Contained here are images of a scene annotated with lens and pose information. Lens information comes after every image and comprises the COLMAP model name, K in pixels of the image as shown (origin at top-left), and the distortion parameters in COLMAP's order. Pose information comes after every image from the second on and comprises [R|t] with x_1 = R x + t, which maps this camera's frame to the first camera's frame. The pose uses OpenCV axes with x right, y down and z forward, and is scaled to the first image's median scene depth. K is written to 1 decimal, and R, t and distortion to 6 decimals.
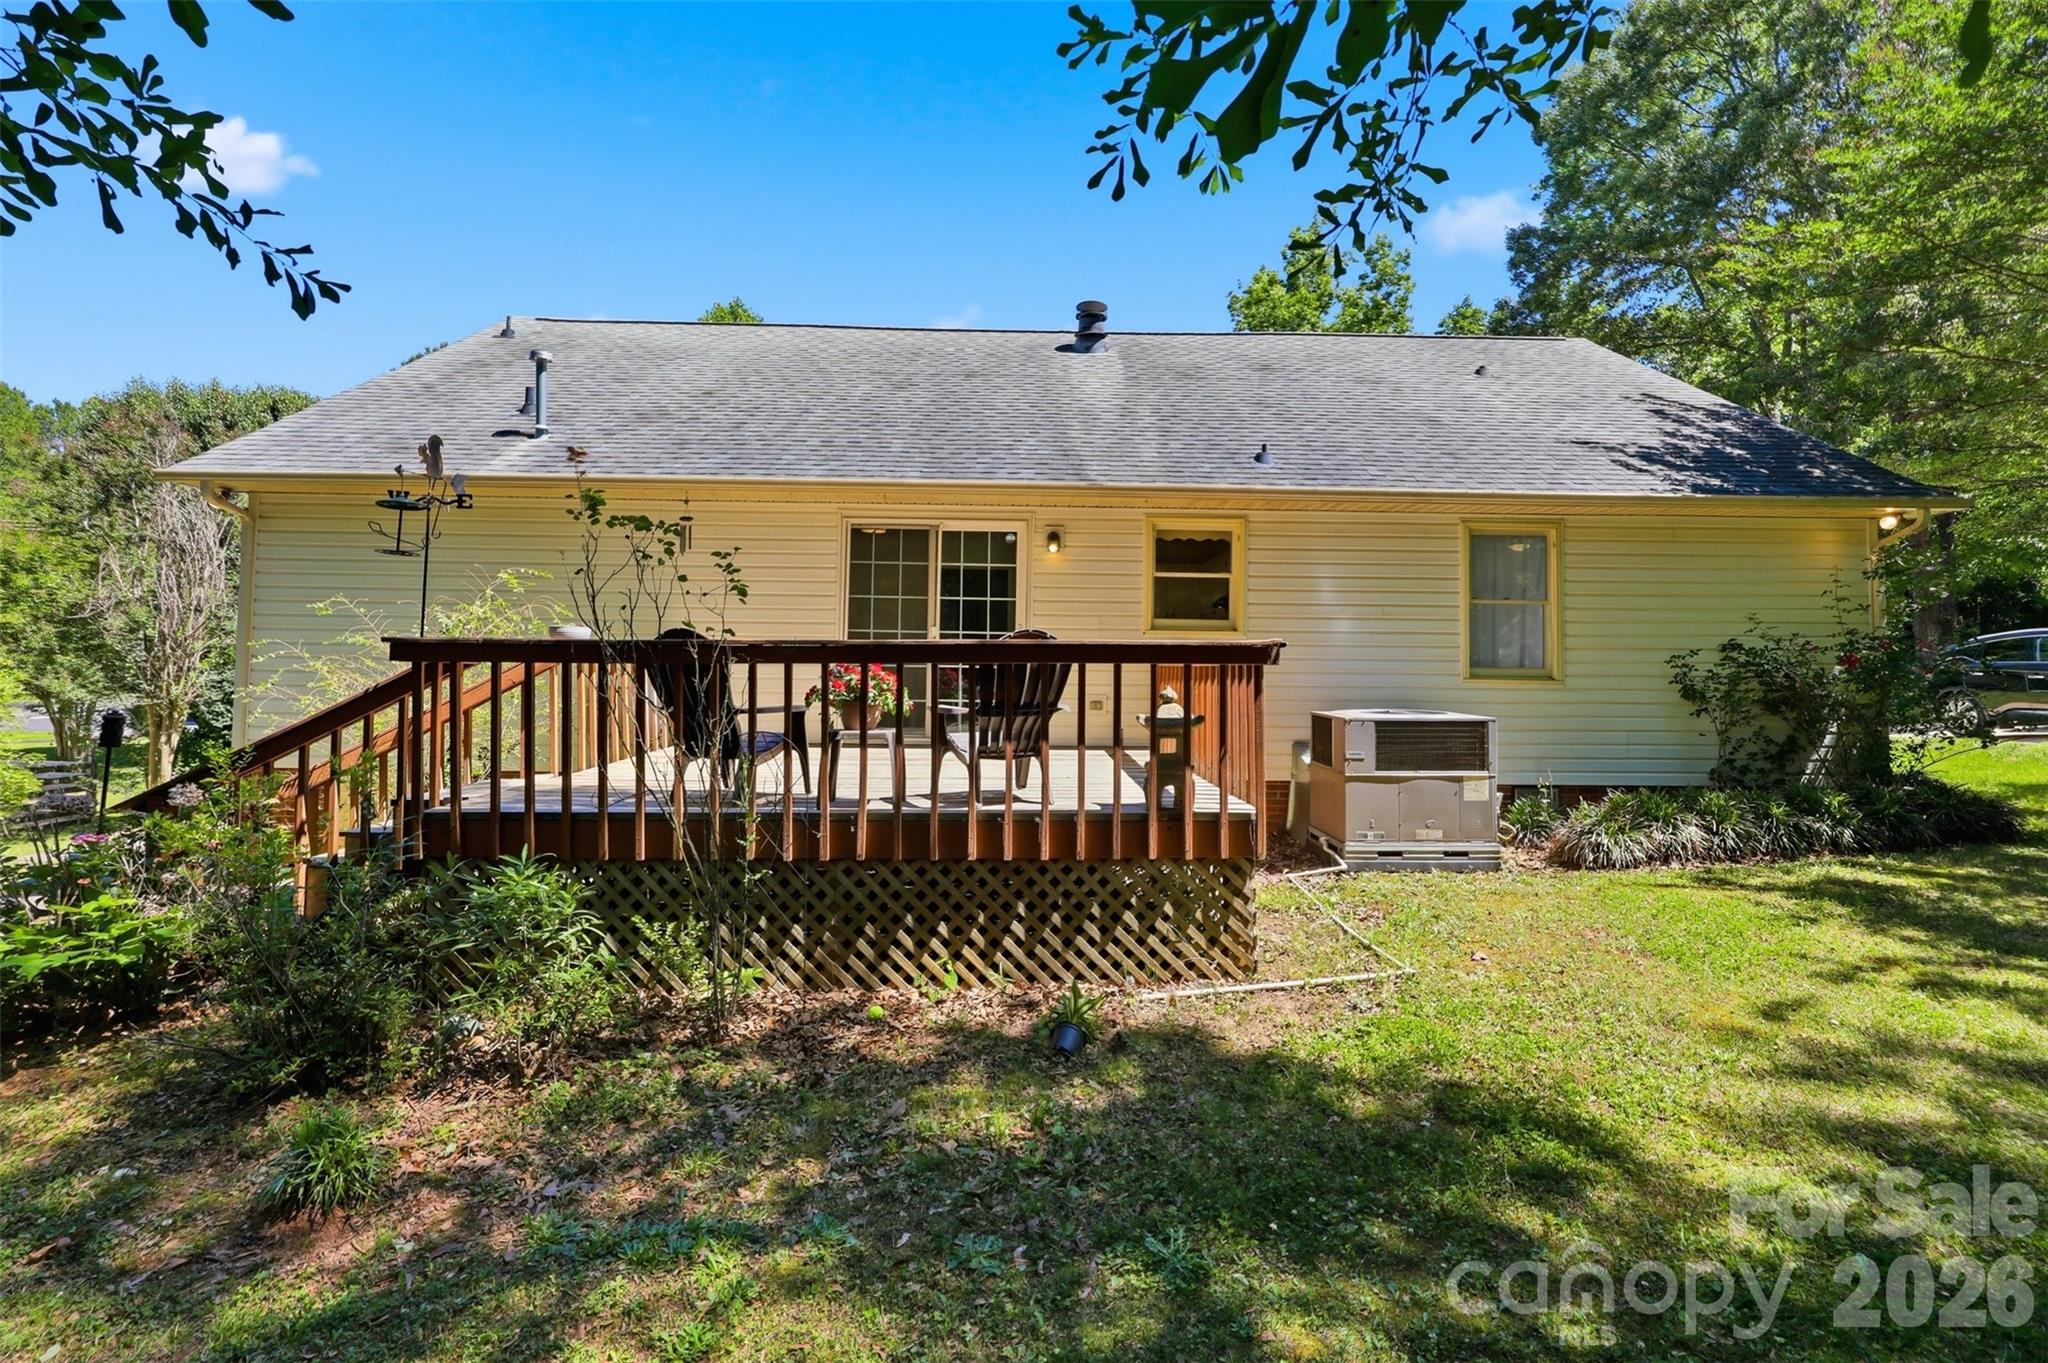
lens RADIAL K [[854.0, 0, 1025.4], [0, 854.0, 677.1], [0, 0, 1]] dist [0.009058, -0.000348]
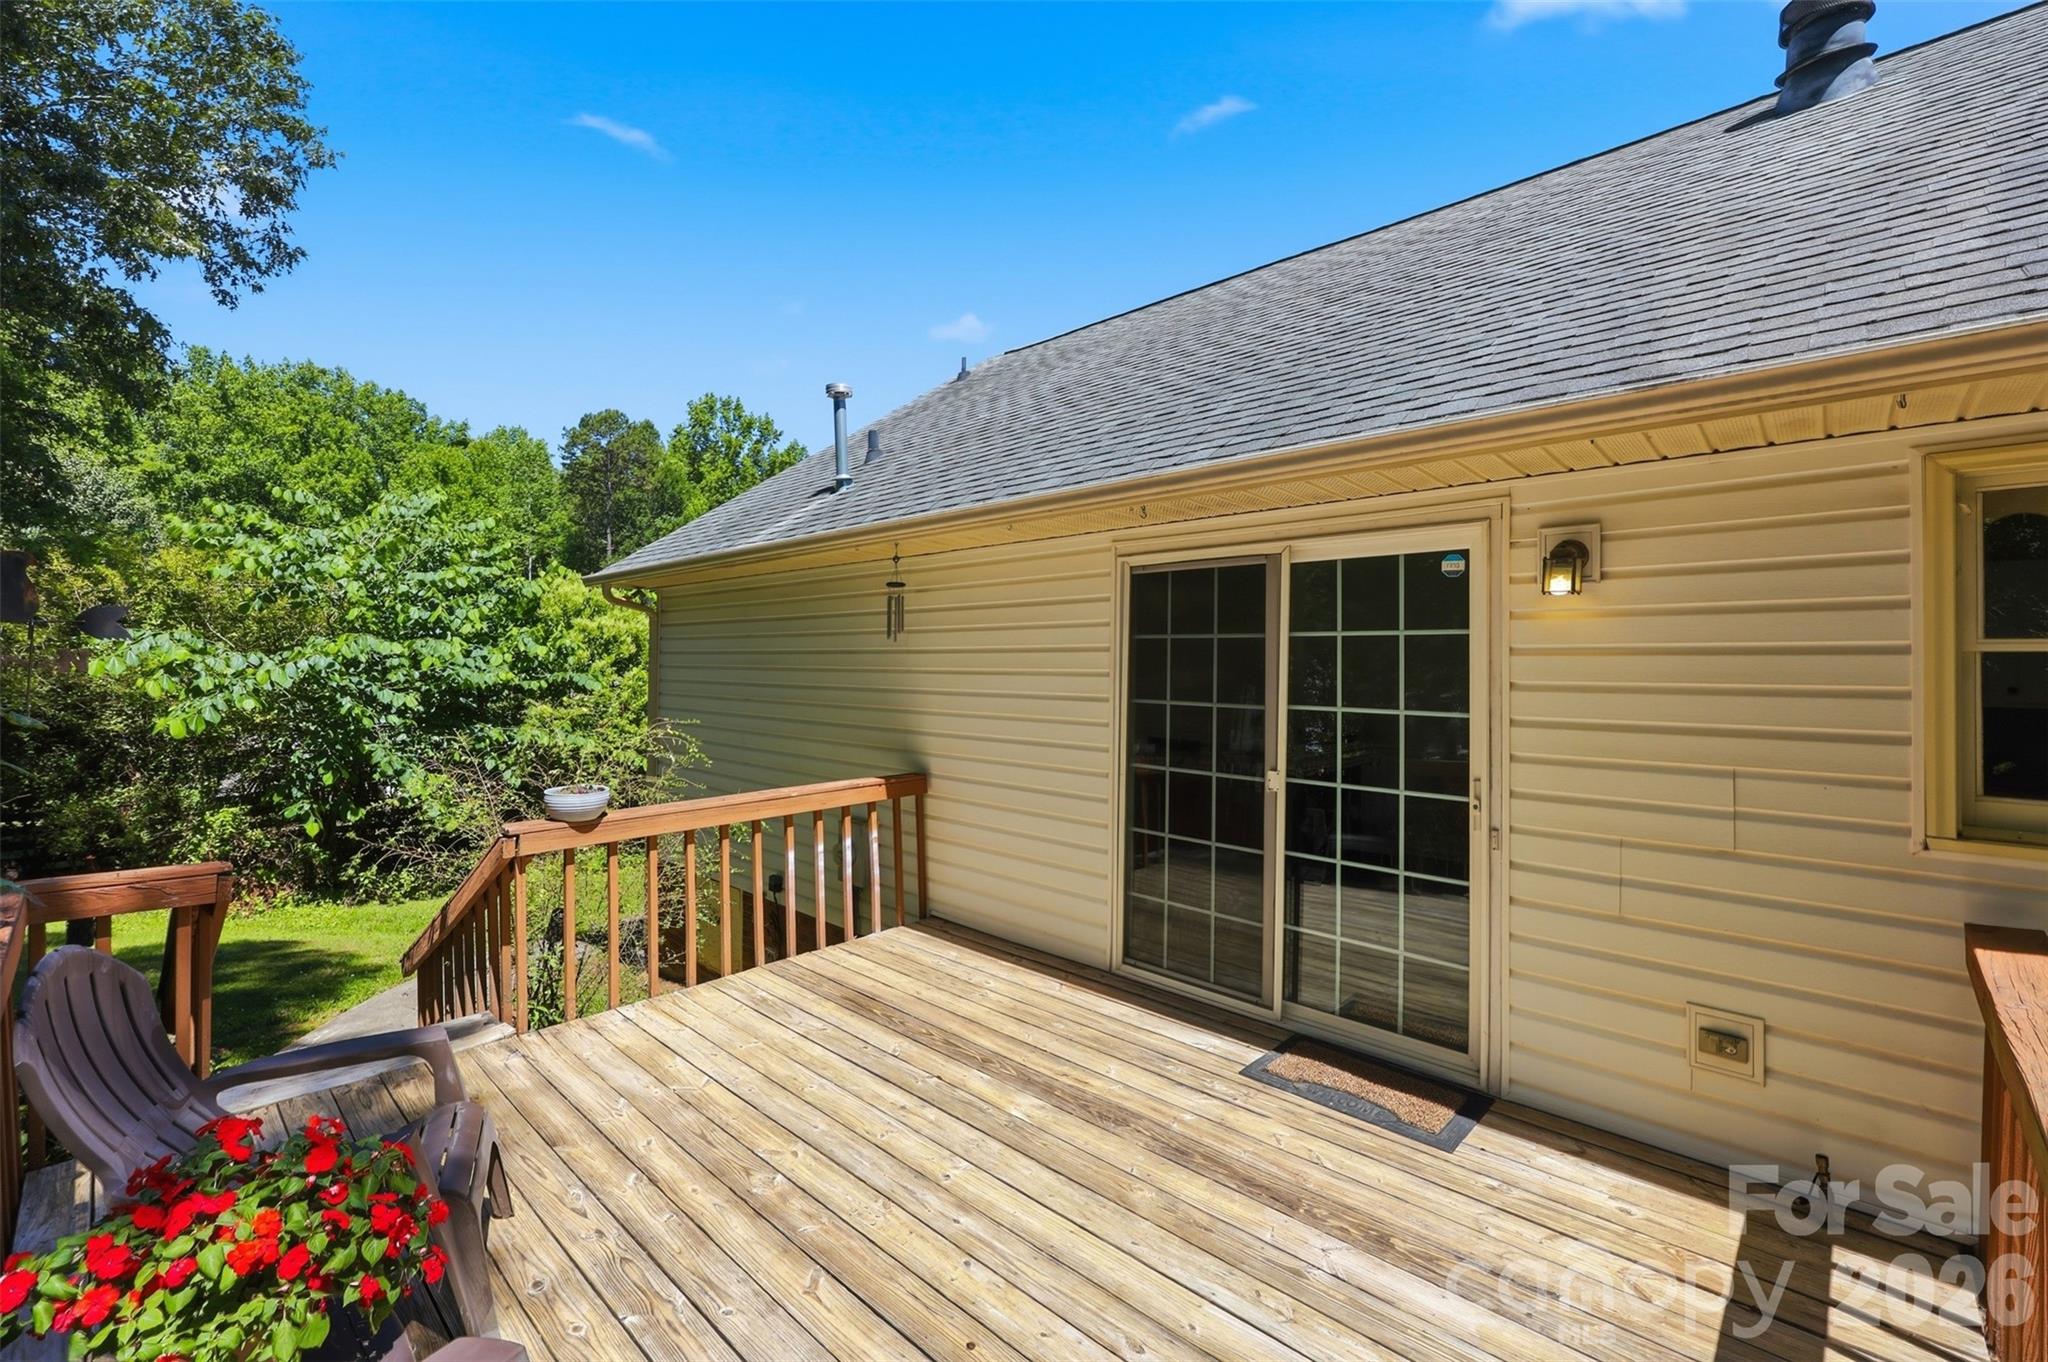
lens RADIAL K [[854.0, 0, 1025.4], [0, 854.0, 676.6], [0, 0, 1]] dist [0.009058, -0.000348]
pose [[0.736417, -0.002888, -0.676522, 0.108690], [0.001300, 0.999995, -0.002853, -0.108819], [0.676527, 0.001222, 0.736417, 0.560014]]
